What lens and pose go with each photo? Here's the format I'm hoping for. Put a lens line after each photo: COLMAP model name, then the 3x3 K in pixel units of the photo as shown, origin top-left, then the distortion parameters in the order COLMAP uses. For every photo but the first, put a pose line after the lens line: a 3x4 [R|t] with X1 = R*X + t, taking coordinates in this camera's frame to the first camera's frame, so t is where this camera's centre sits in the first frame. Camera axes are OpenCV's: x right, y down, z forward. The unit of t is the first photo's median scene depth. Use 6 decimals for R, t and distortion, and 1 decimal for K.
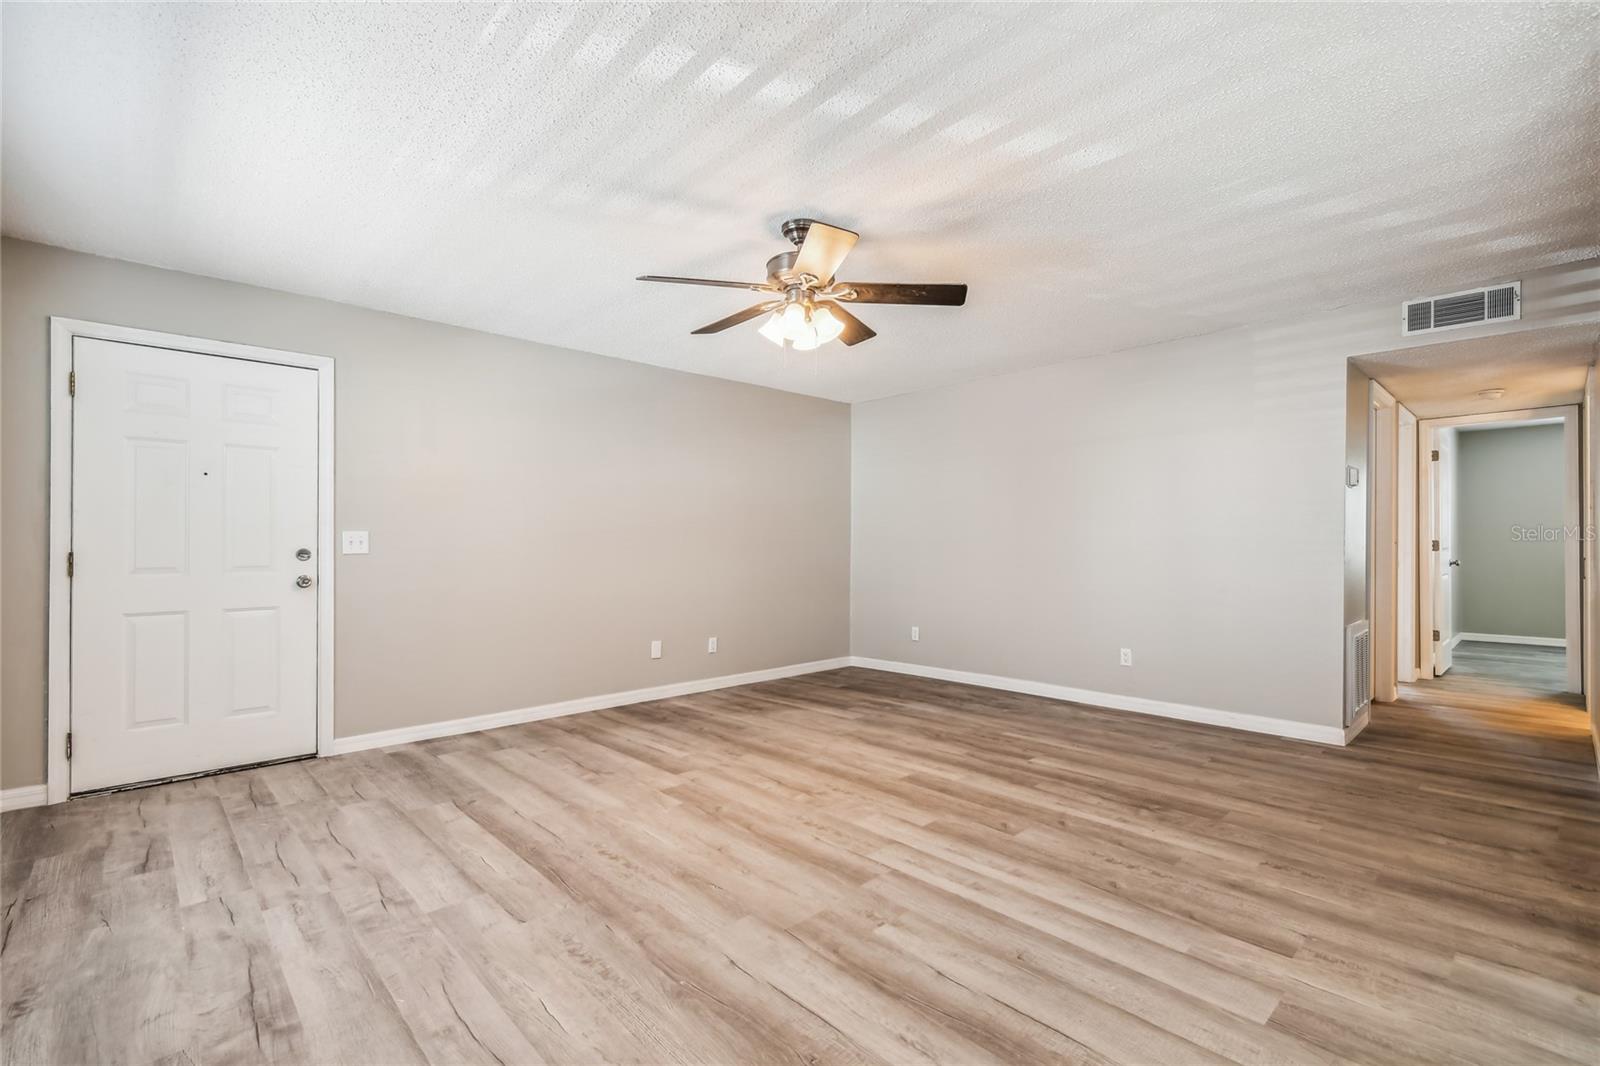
lens RADIAL K [[712.0, 0, 803.1], [0, 712.0, 539.9], [0, 0, 1]] dist [0.003781, 0.000073]
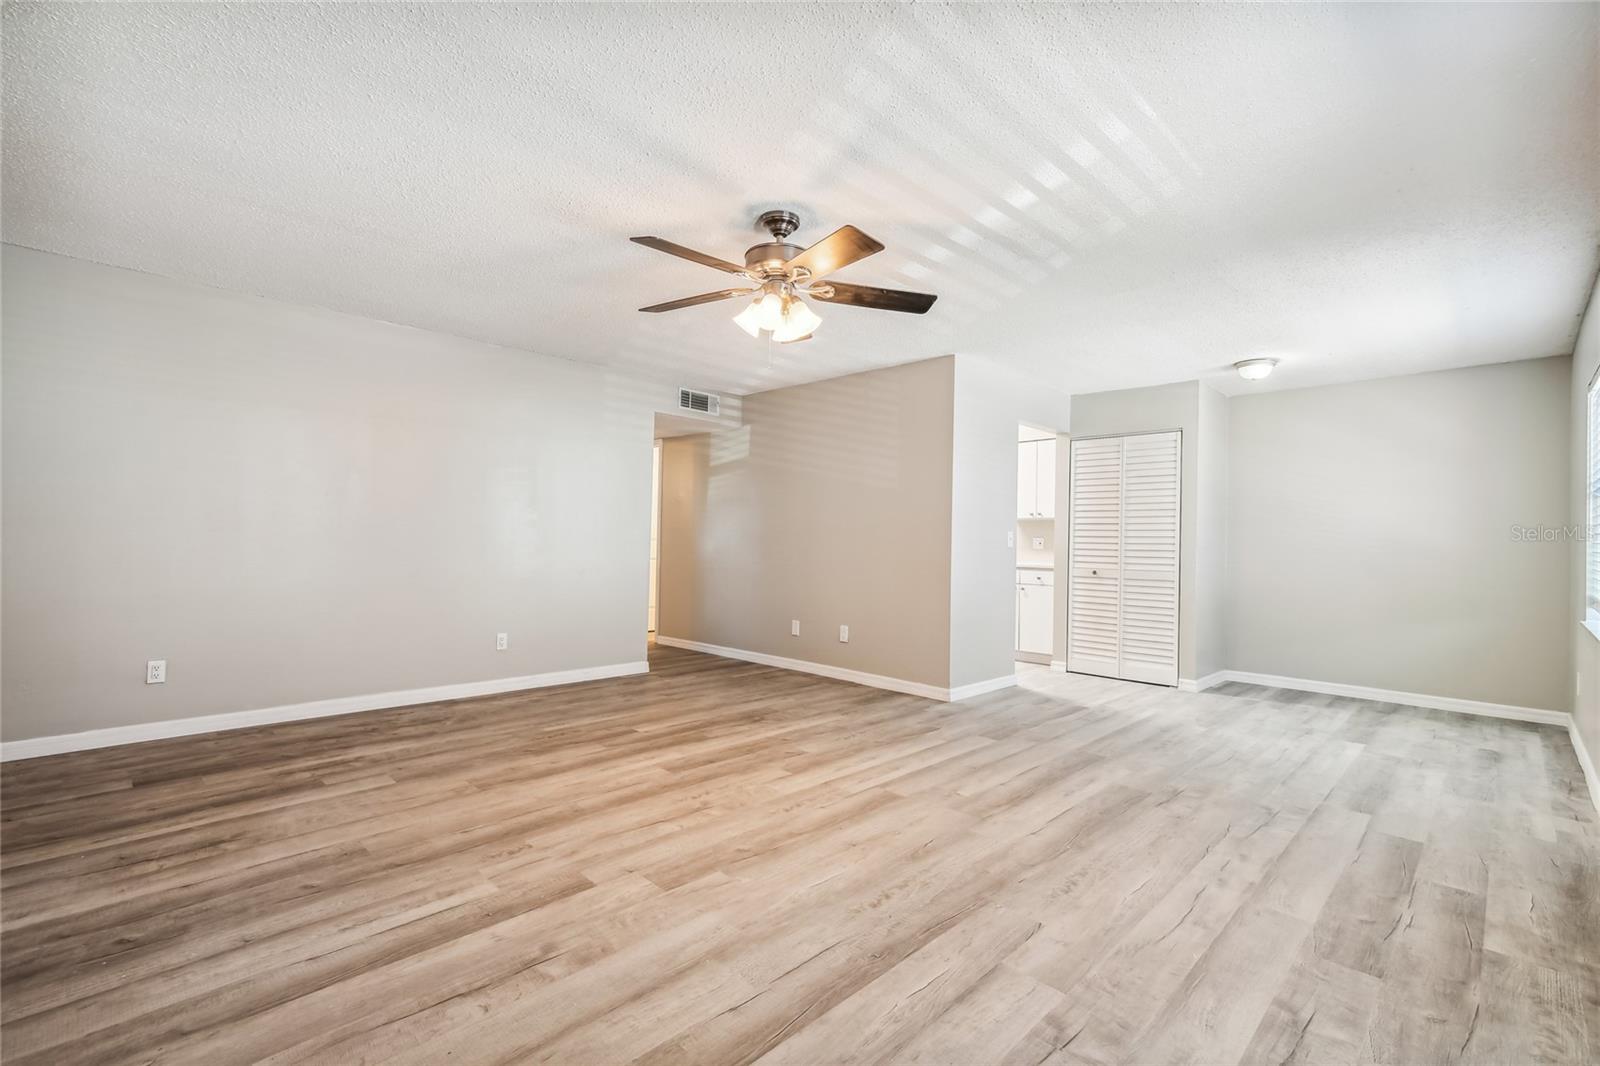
lens RADIAL K [[701.4, 0, 800.0], [0, 701.4, 533.0], [0, 0, 1]] dist [0.001848, -0.000057]
pose [[-0.022416, 0.010764, 0.999691, -0.973042], [-0.026464, 0.999585, -0.011356, 0.008554], [-0.999398, -0.026711, -0.022122, 0.976543]]
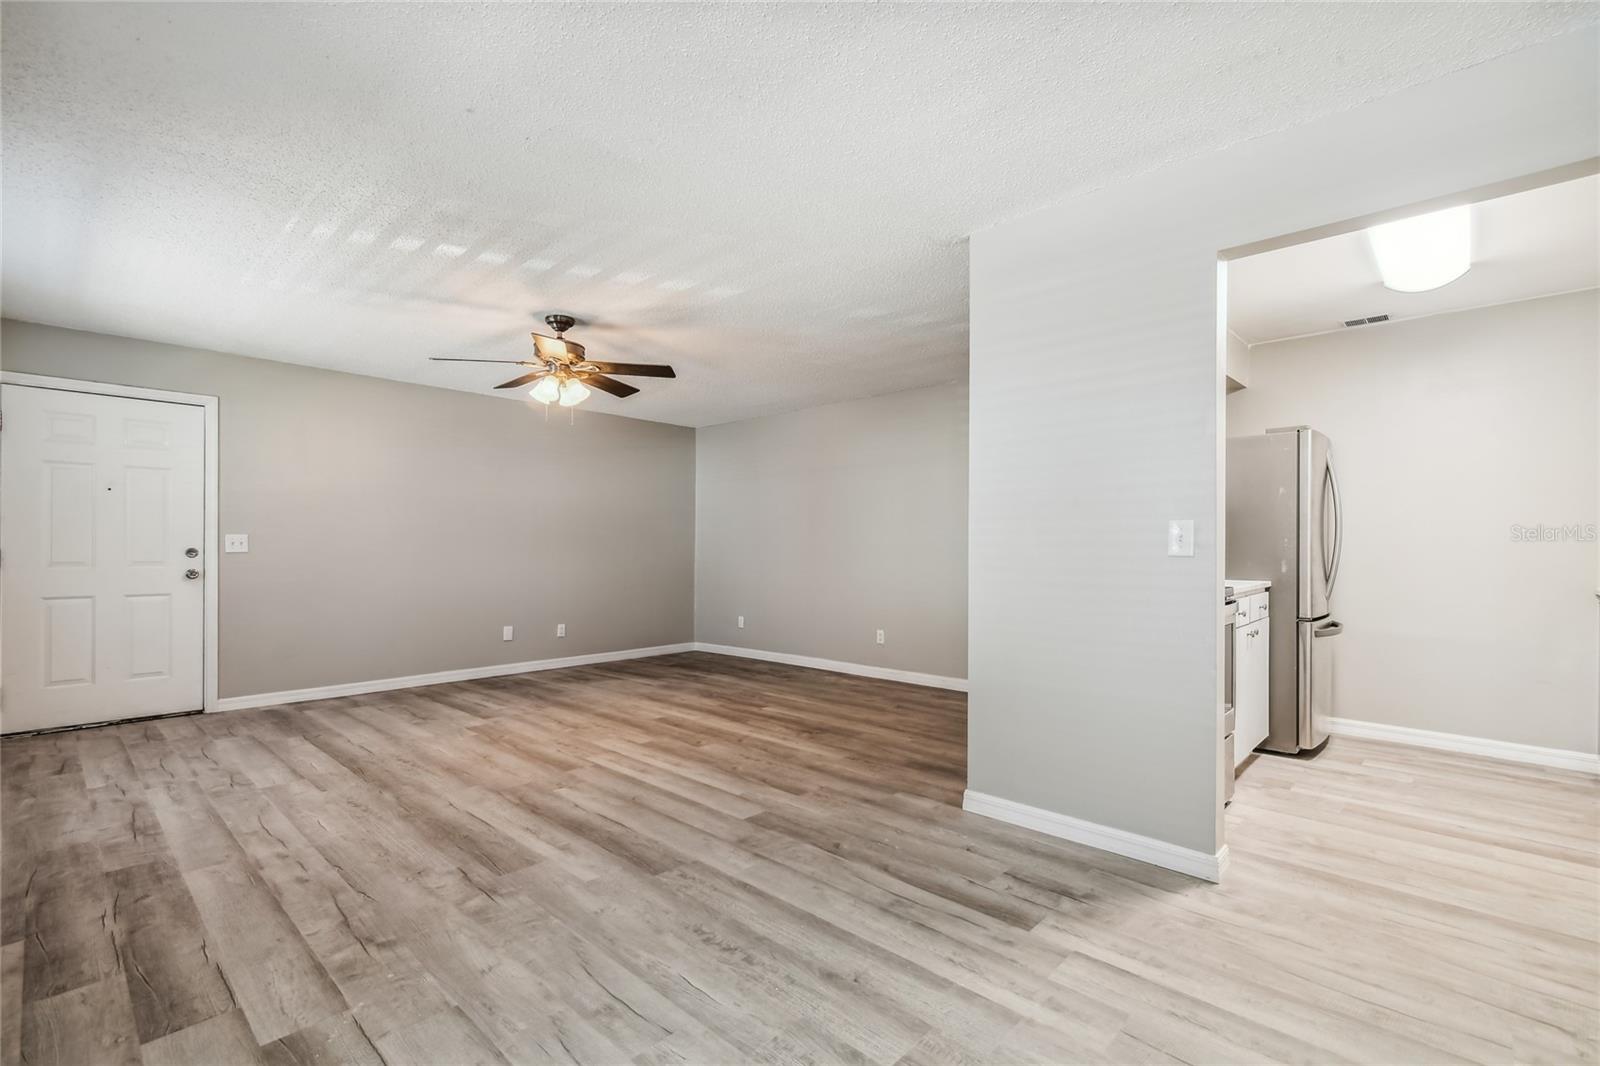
lens RADIAL K [[709.0, 0, 802.9], [0, 709.0, 549.1], [0, 0, 1]] dist [0.000750, -0.000119]
pose [[0.997627, 0.004898, 0.068672, 0.375808], [-0.005375, 0.999963, 0.006771, -0.000375], [-0.068637, -0.007124, 0.997616, -0.420133]]
